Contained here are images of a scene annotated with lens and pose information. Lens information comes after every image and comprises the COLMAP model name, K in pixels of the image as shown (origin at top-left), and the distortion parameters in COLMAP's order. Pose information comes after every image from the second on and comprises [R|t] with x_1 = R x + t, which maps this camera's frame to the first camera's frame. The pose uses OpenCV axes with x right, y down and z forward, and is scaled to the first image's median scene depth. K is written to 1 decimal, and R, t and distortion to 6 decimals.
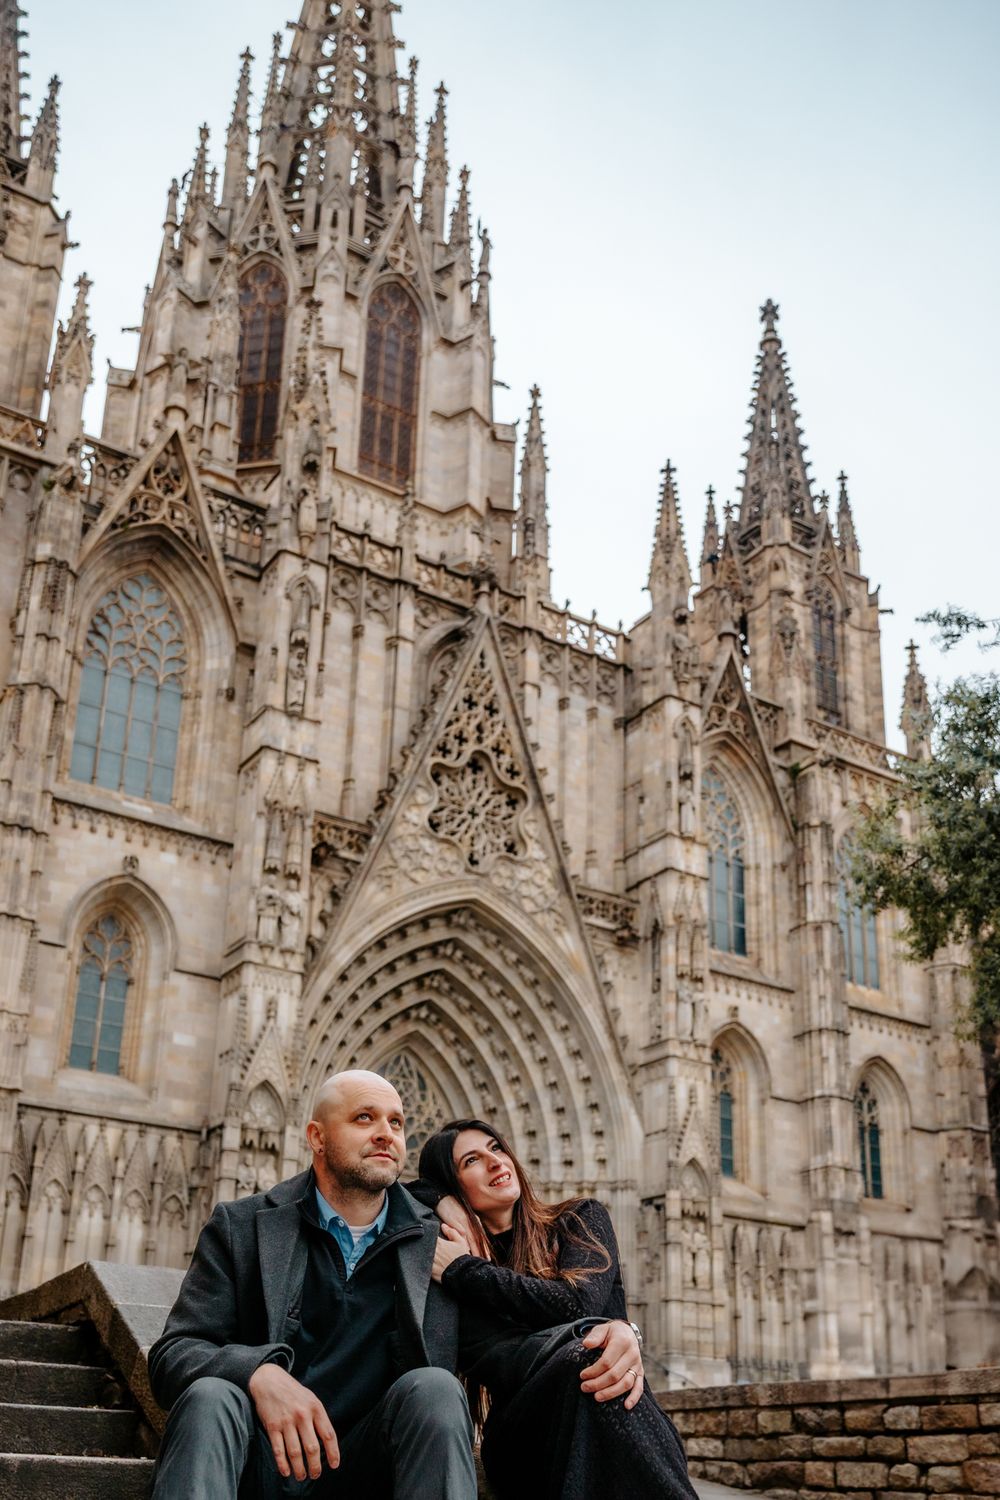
lens RADIAL K [[1377.3, 0, 500.4], [0, 1377.3, 749.7], [0, 0, 1]] dist [0.010265, 0.000725]
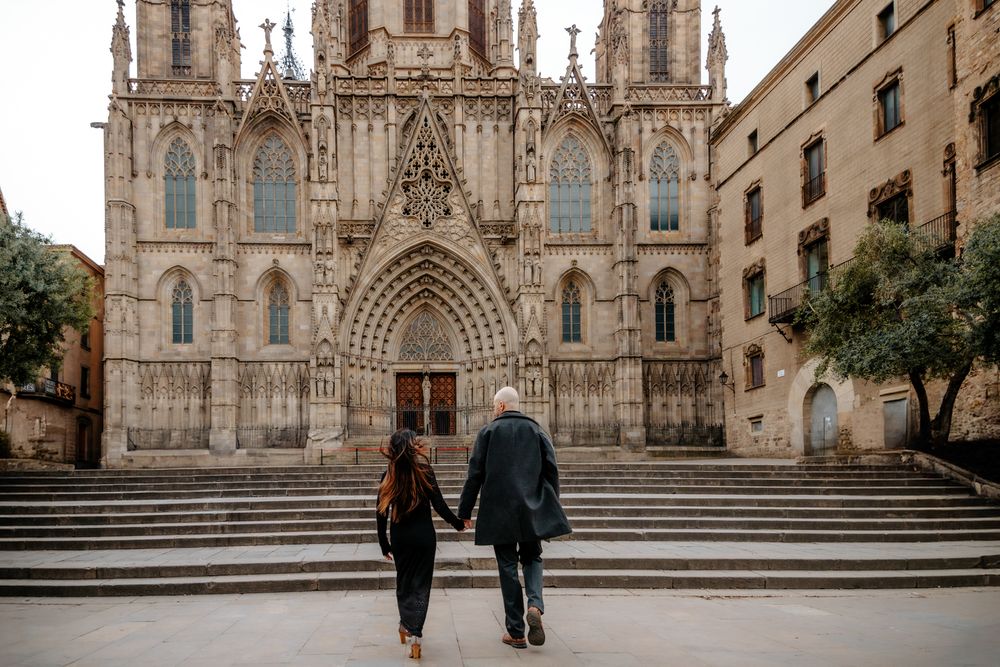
lens RADIAL K [[690.4, 0, 500.3], [0, 690.4, 335.2], [0, 0, 1]] dist [0.081829, -0.001137]
pose [[0.842423, -0.143059, -0.519479, 0.615201], [0.283124, 0.937812, 0.200870, 0.059641], [0.458437, -0.316294, 0.830538, 0.088932]]
